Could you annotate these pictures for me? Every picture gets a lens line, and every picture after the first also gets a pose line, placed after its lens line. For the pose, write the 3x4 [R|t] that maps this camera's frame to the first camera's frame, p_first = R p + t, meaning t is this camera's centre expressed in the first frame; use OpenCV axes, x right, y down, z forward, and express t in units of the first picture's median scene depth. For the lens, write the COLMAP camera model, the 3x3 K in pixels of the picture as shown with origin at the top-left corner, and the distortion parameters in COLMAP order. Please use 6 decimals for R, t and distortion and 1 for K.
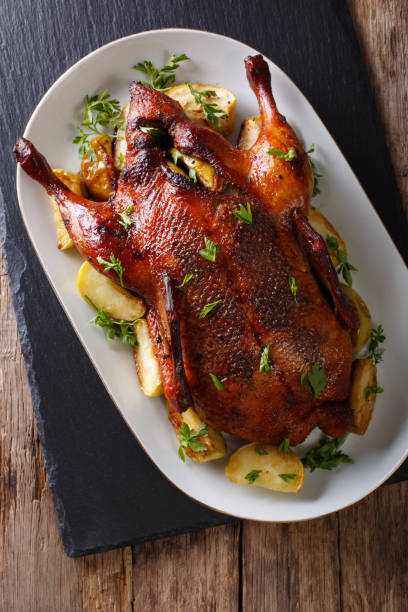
lens RADIAL K [[941.1, 0, 210.8], [0, 941.1, 304.5], [0, 0, 1]] dist [-0.179040, 0.000000]
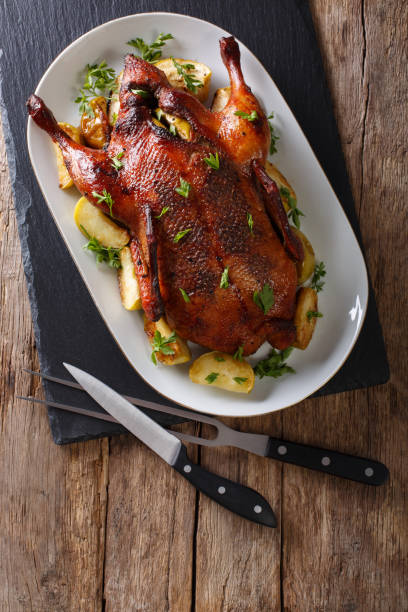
lens RADIAL K [[941.1, 0, 214.9], [0, 941.1, 309.2], [0, 0, 1]] dist [-0.179040, 0.000000]
pose [[0.998714, 0.040330, 0.030724, 0.007429], [-0.040149, 0.999173, -0.006486, 0.098014], [-0.030960, 0.005244, 0.999507, -0.214144]]
